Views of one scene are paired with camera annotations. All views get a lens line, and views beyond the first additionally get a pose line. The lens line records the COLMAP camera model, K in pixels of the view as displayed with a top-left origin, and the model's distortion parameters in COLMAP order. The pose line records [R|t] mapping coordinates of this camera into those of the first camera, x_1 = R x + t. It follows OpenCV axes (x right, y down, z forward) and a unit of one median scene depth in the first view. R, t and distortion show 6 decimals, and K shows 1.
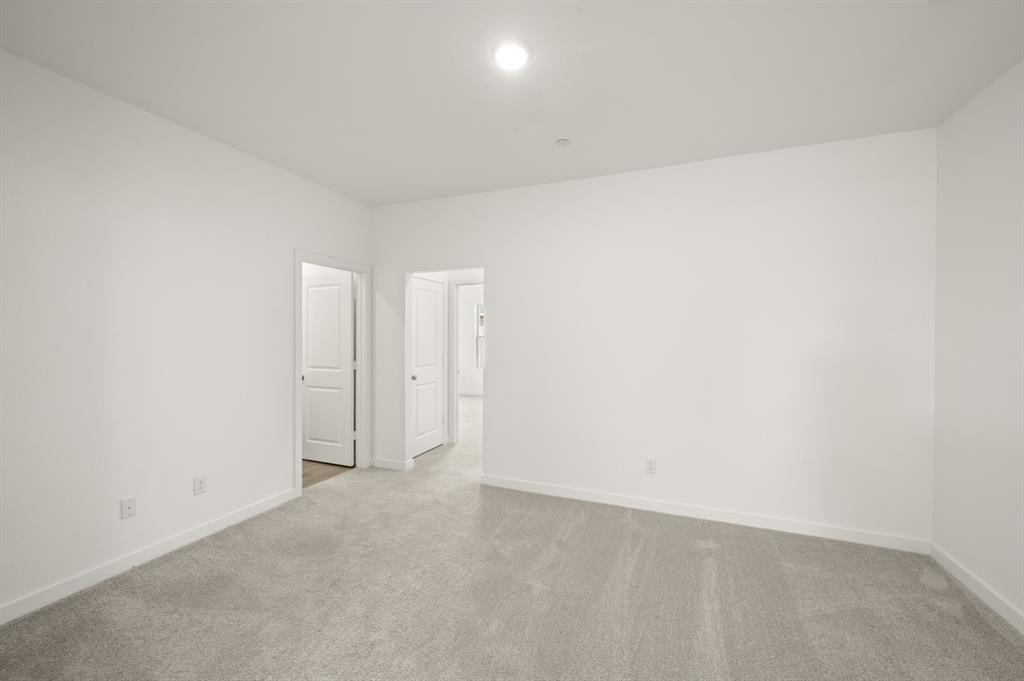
lens RADIAL K [[404.0, 0, 510.4], [0, 404.0, 335.1], [0, 0, 1]] dist [-0.001094, 0.000803]
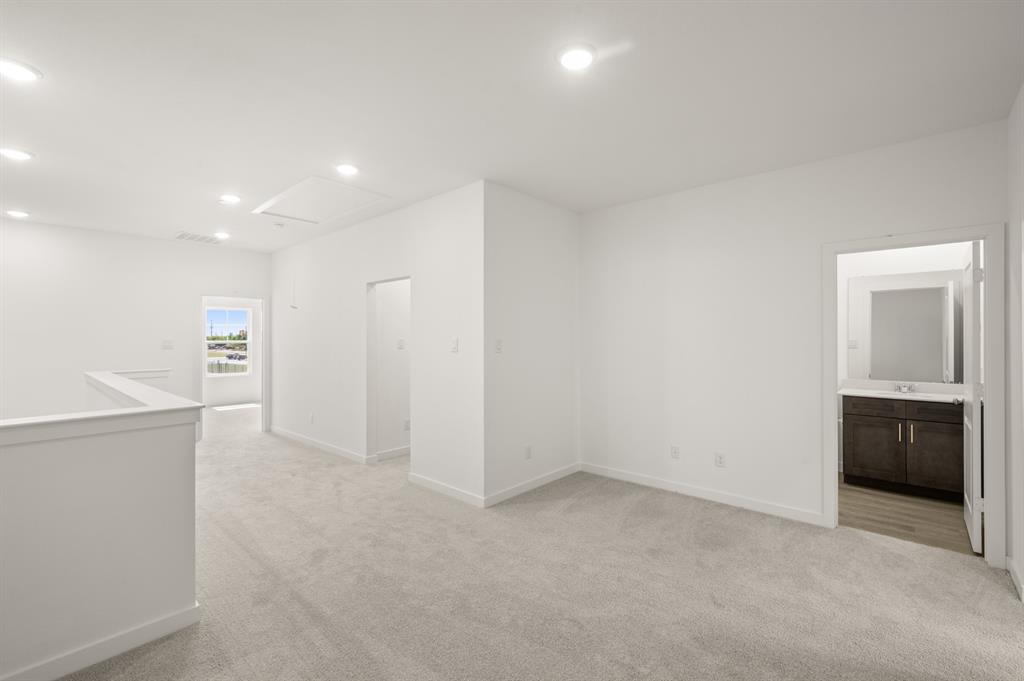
lens RADIAL K [[427.3, 0, 509.0], [0, 427.3, 340.1], [0, 0, 1]] dist [-0.004921, 0.000656]
pose [[-0.317004, -0.000880, -0.948424, 0.593299], [-0.008652, 0.999961, 0.001964, 0.002523], [0.948385, 0.008828, -0.316999, 0.678677]]
